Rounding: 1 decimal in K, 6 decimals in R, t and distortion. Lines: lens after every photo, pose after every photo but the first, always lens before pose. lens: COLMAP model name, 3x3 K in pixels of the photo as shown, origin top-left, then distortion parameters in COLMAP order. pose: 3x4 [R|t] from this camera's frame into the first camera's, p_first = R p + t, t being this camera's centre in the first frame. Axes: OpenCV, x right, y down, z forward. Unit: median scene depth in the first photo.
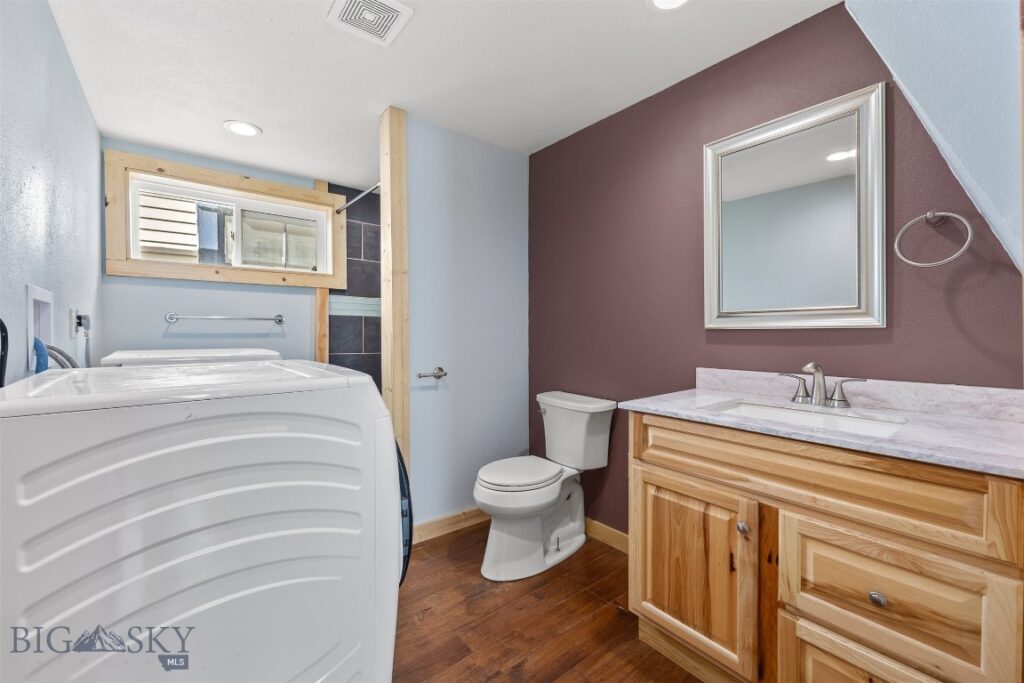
lens RADIAL K [[413.7, 0, 512.0], [0, 413.7, 341.5], [0, 0, 1]] dist [-0.000626, 0.000009]
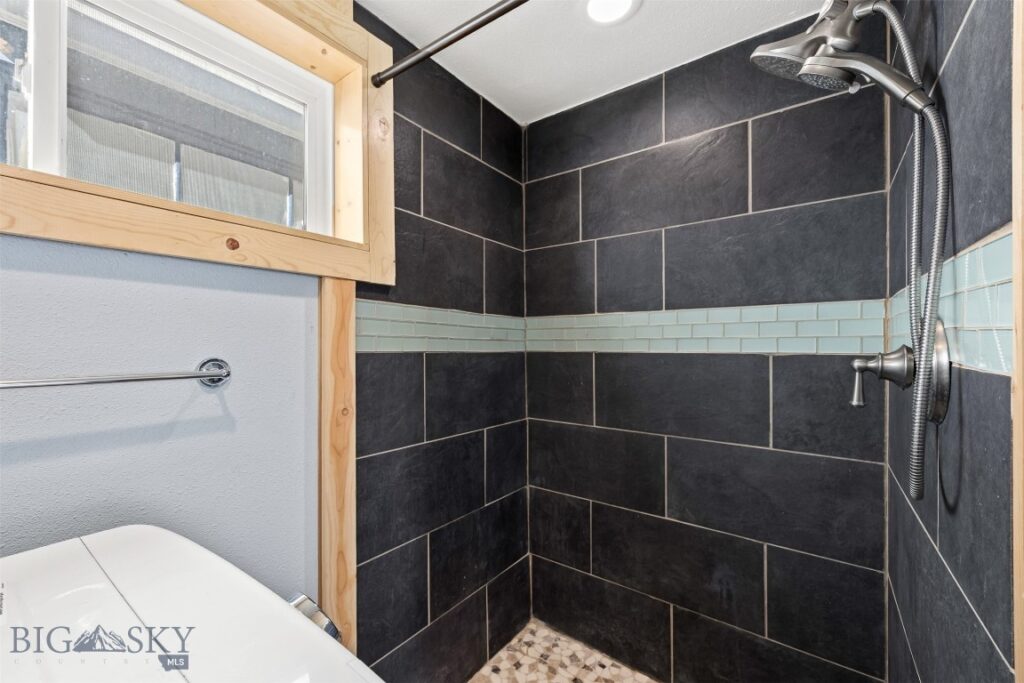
lens RADIAL K [[414.3, 0, 511.4], [0, 414.3, 349.6], [0, 0, 1]] dist [0.000198, -0.000057]
pose [[0.968719, -0.001289, 0.248157, -0.391655], [0.003248, 0.999967, -0.007486, -0.062594], [-0.248139, 0.008058, 0.968691, 0.596388]]
